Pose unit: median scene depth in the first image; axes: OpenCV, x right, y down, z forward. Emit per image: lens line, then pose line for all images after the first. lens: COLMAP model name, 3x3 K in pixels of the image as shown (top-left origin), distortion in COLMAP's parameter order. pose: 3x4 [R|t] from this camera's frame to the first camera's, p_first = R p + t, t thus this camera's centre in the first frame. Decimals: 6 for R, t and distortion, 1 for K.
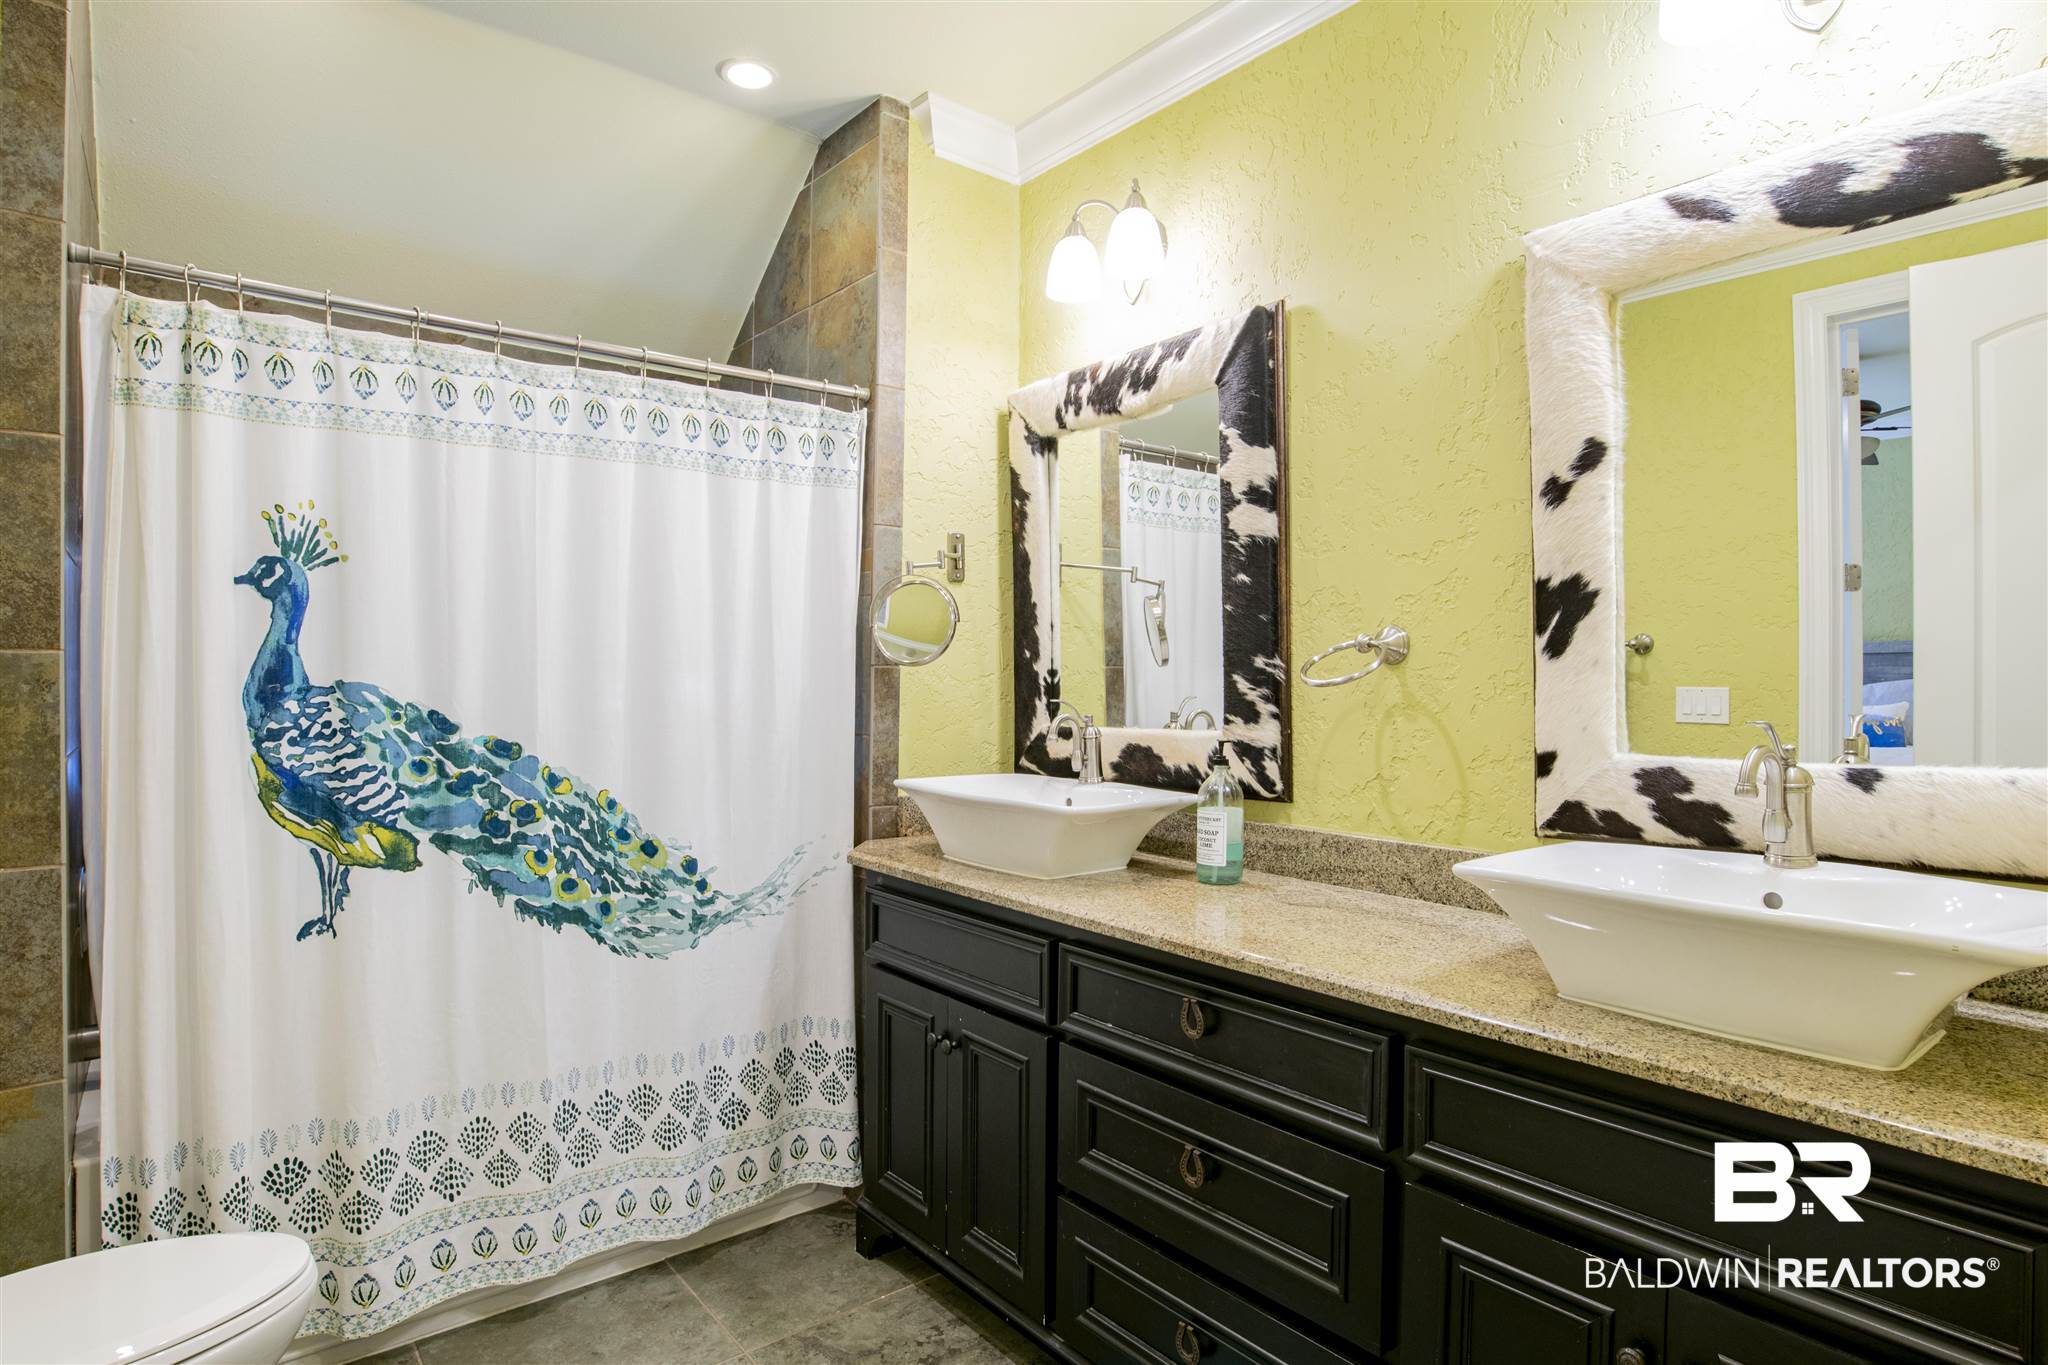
lens RADIAL K [[1096.2, 0, 1022.4], [0, 1096.2, 679.4], [0, 0, 1]] dist [-0.045540, 0.001170]
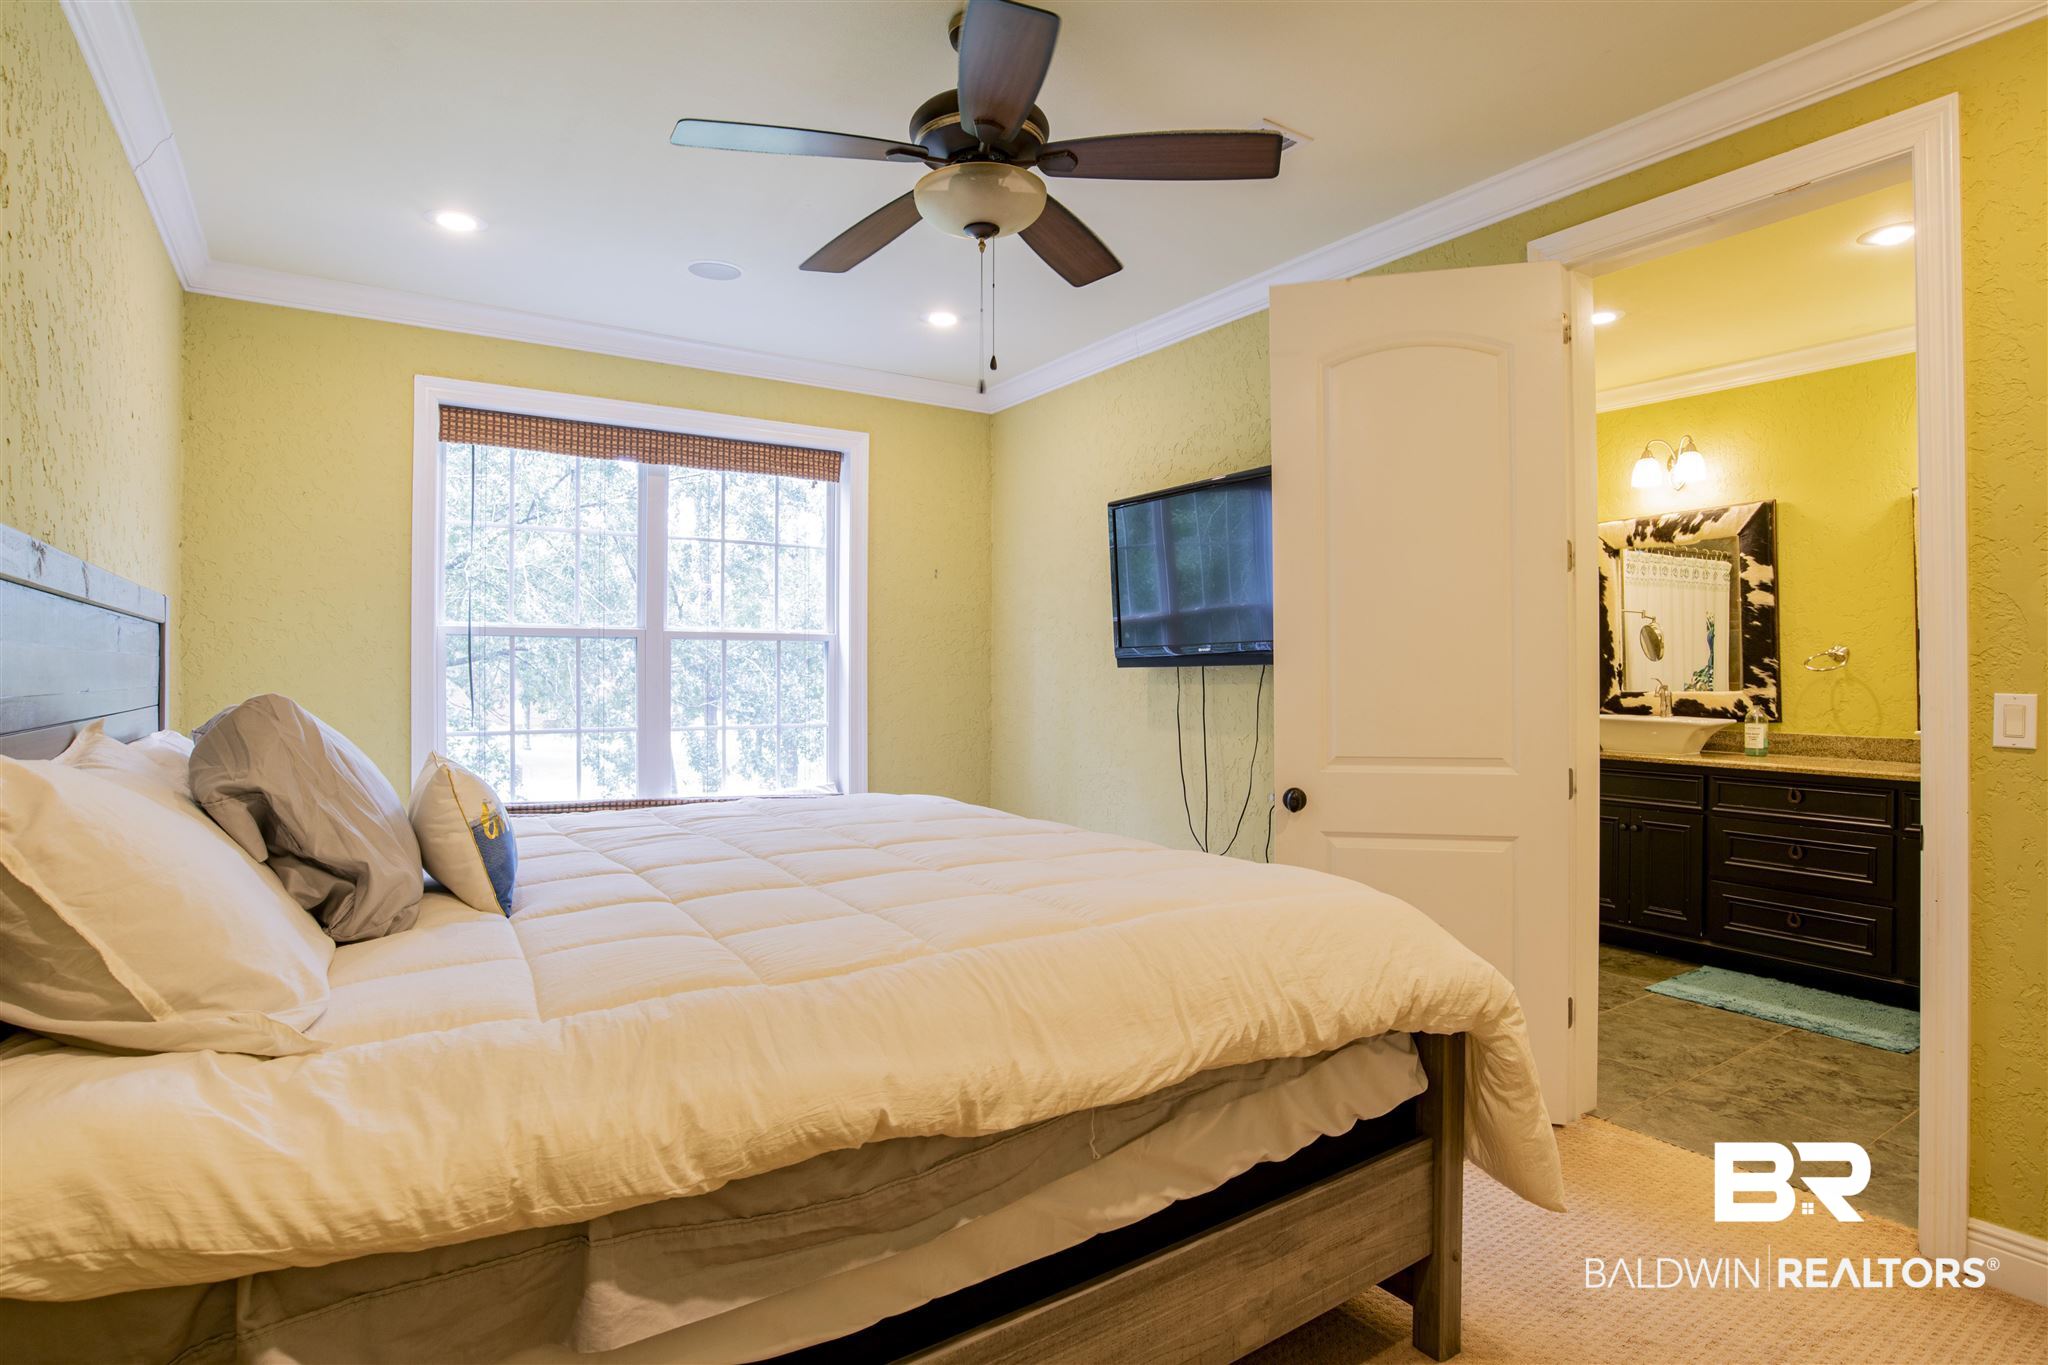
lens RADIAL K [[1037.9, 0, 1024.2], [0, 1037.9, 677.4], [0, 0, 1]] dist [-0.058397, 0.019851]
pose [[0.996696, -0.011902, -0.080342, -1.115255], [0.013112, 0.999808, 0.014553, -0.030719], [0.080153, -0.015559, 0.996661, -1.178570]]
